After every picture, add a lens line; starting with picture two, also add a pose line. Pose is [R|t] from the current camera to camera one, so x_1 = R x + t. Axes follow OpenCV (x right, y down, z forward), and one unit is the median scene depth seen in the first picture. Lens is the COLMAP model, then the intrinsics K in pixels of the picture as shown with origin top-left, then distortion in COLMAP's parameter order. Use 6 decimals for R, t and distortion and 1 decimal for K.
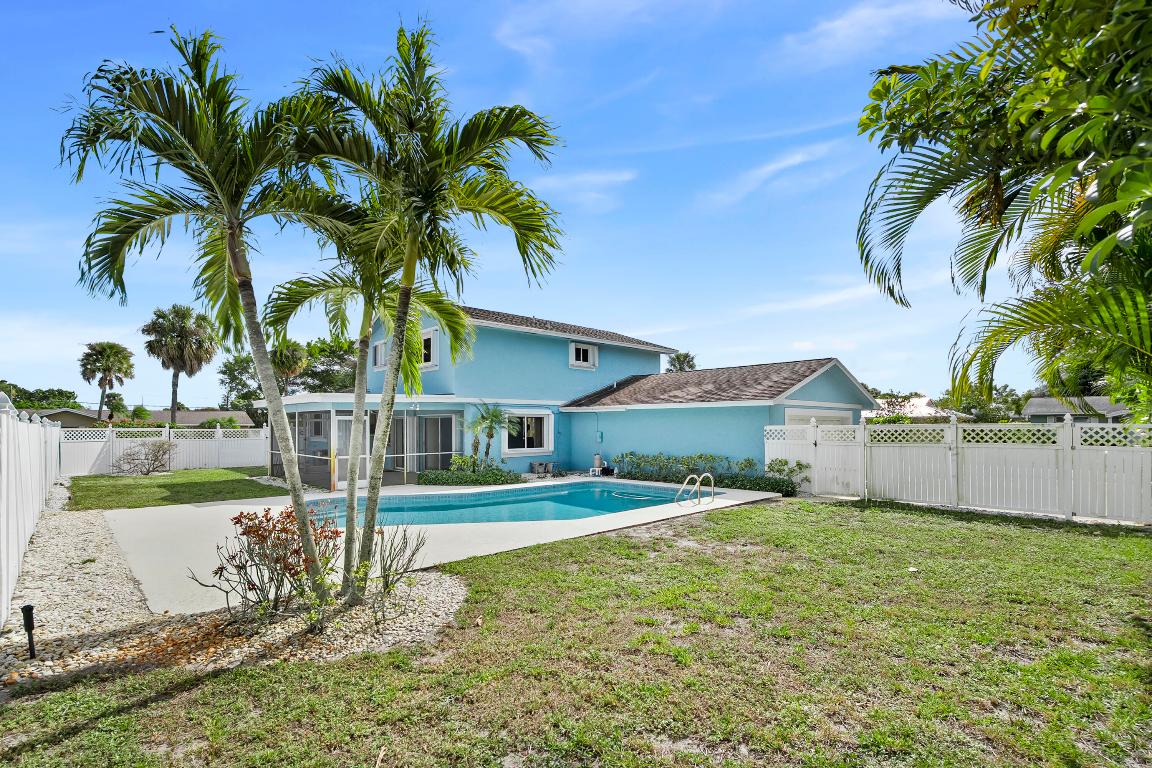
lens RADIAL K [[528.6, 0, 565.1], [0, 528.6, 425.2], [0, 0, 1]] dist [-0.003836, 0.000464]
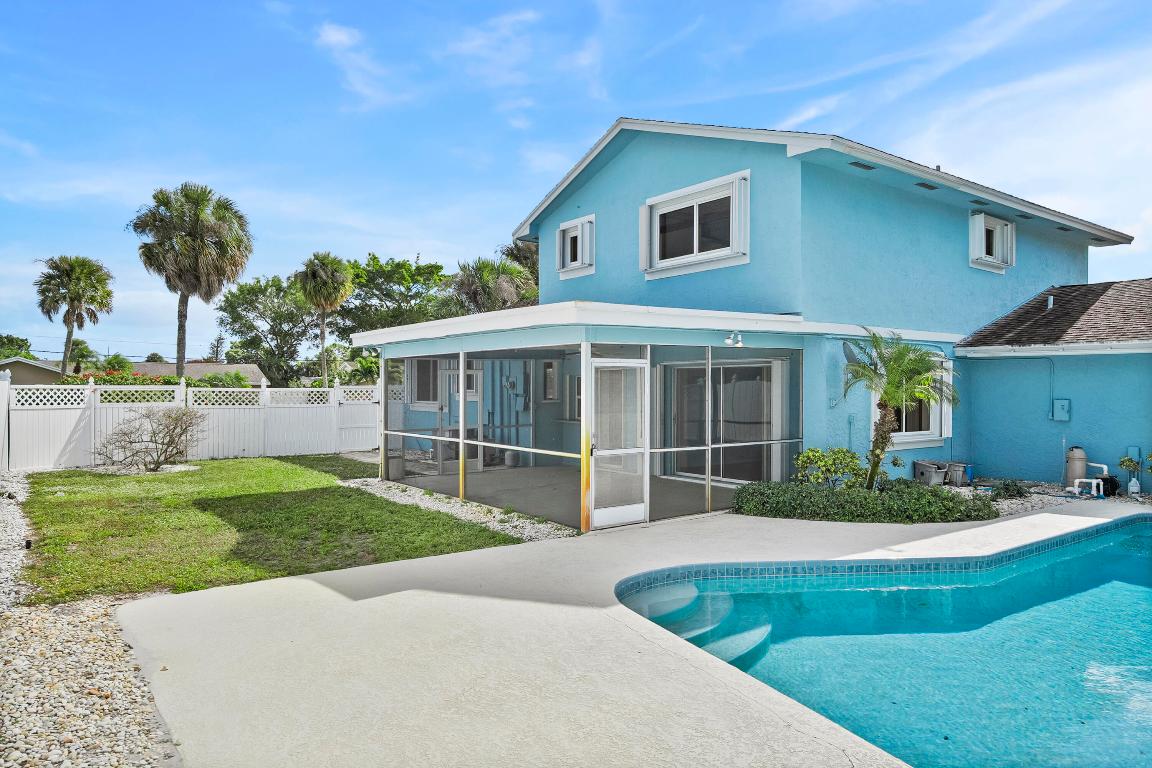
lens RADIAL K [[742.3, 0, 572.4], [0, 742.3, 386.5], [0, 0, 1]] dist [0.008018, 0.006124]
pose [[0.992951, 0.006371, -0.118352, -0.193997], [-0.006482, 0.999979, -0.000557, 0.003224], [0.118346, 0.001320, 0.992972, 0.202455]]
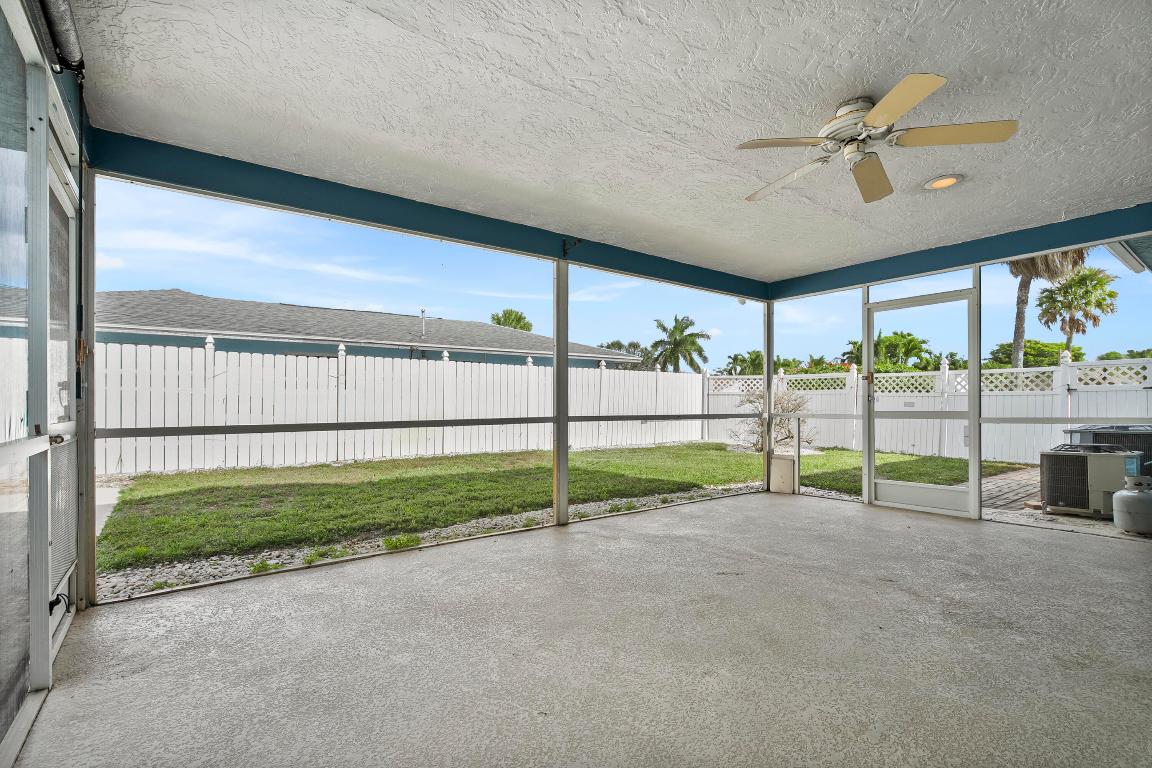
lens RADIAL K [[528.6, 0, 568.2], [0, 528.6, 394.4], [0, 0, 1]] dist [-0.003836, 0.000464]
pose [[-0.109836, -0.005672, -0.993934, -0.138881], [0.001140, 0.999982, -0.005832, 0.024963], [0.993949, -0.001774, -0.109827, 0.610557]]
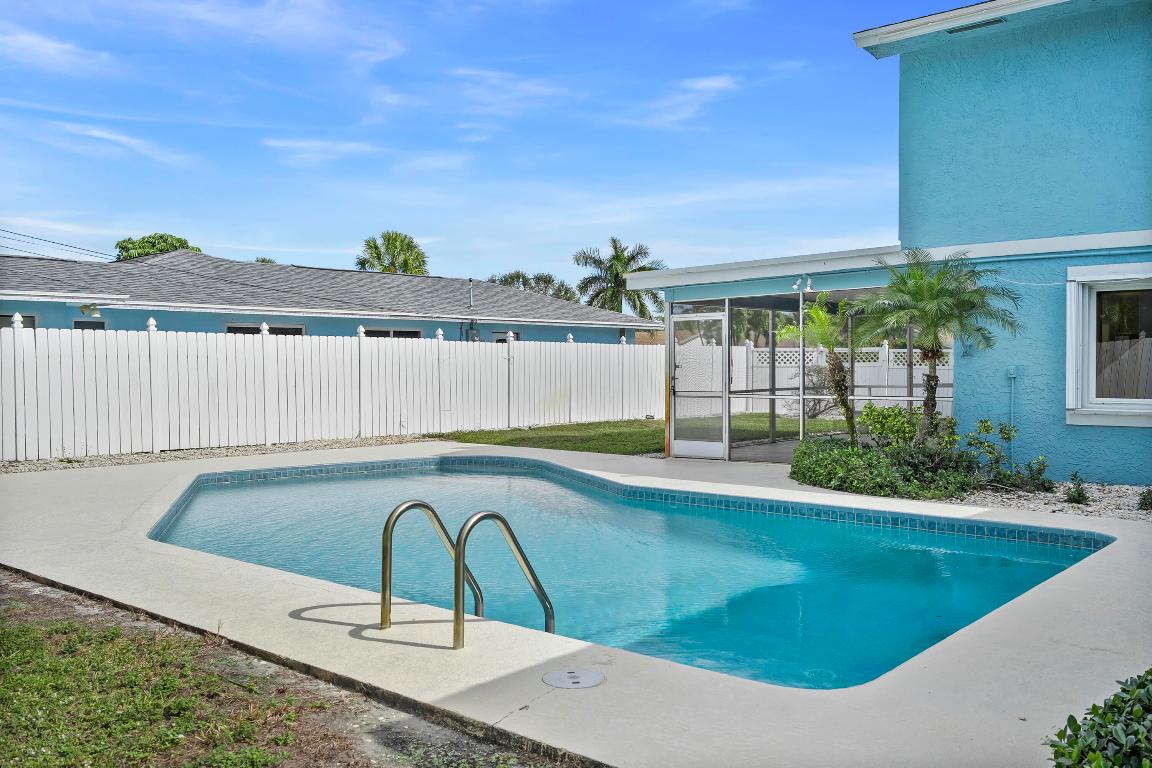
lens RADIAL K [[980.7, 0, 578.2], [0, 980.7, 380.6], [0, 0, 1]] dist [0.006967, -0.006295]
pose [[0.114303, 0.021887, -0.993205, 0.271678], [0.005675, 0.999727, 0.022684, 0.013022], [0.993430, -0.008229, 0.114147, 0.410420]]
